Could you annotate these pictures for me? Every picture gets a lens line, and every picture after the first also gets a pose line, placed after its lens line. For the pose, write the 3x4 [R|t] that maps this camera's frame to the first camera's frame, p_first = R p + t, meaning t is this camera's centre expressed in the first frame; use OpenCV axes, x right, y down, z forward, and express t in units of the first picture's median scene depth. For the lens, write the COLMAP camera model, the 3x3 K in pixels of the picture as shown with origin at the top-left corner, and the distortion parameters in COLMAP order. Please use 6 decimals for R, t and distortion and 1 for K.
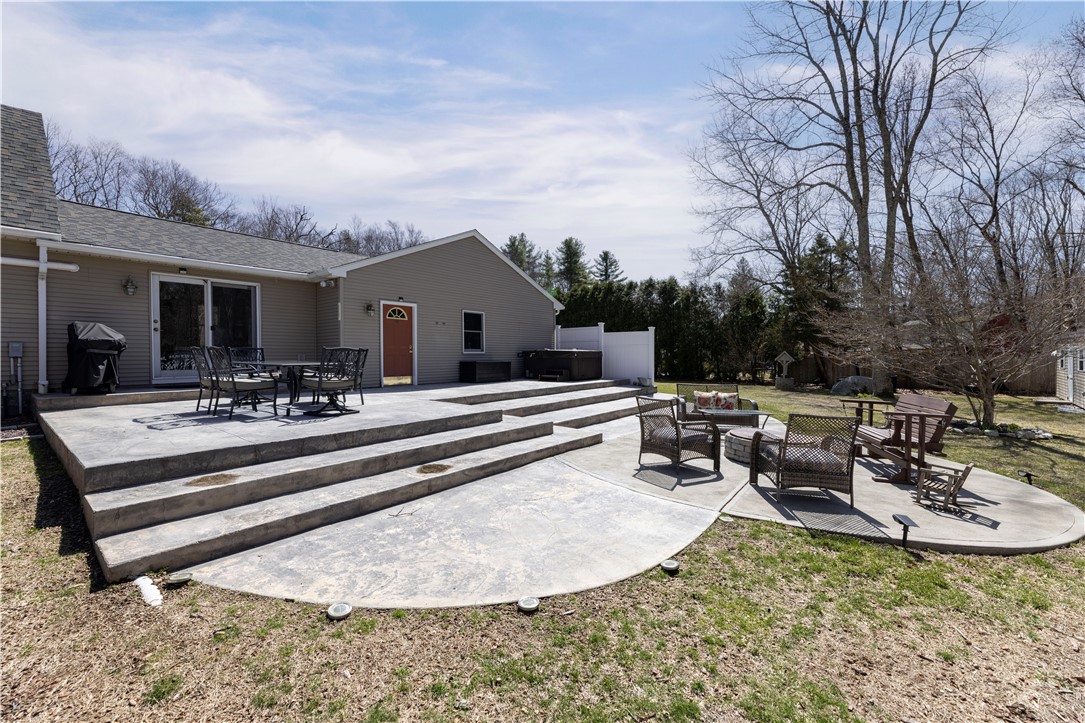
lens RADIAL K [[431.4, 0, 543.3], [0, 431.4, 355.8], [0, 0, 1]] dist [-0.000059, 0.000058]
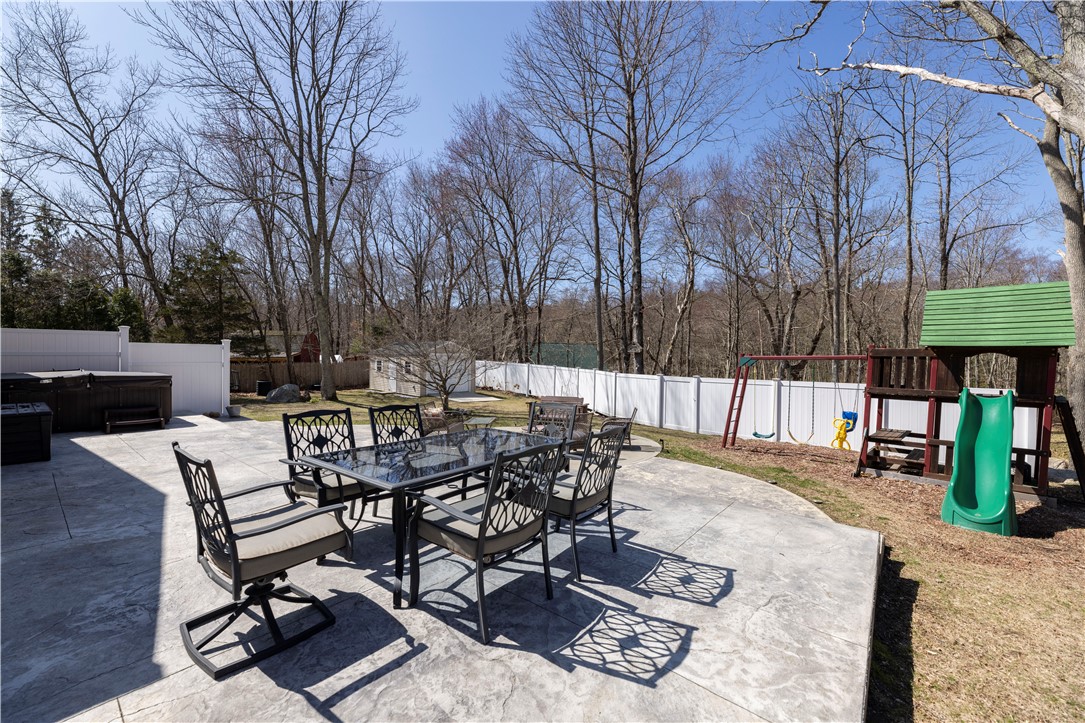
lens RADIAL K [[431.4, 0, 543.7], [0, 431.4, 362.2], [0, 0, 1]] dist [-0.000059, 0.000058]
pose [[0.021850, -0.011682, 0.999693, -0.209053], [-0.006959, 0.999906, 0.011837, -0.016546], [-0.999737, -0.007215, 0.021767, 0.176618]]
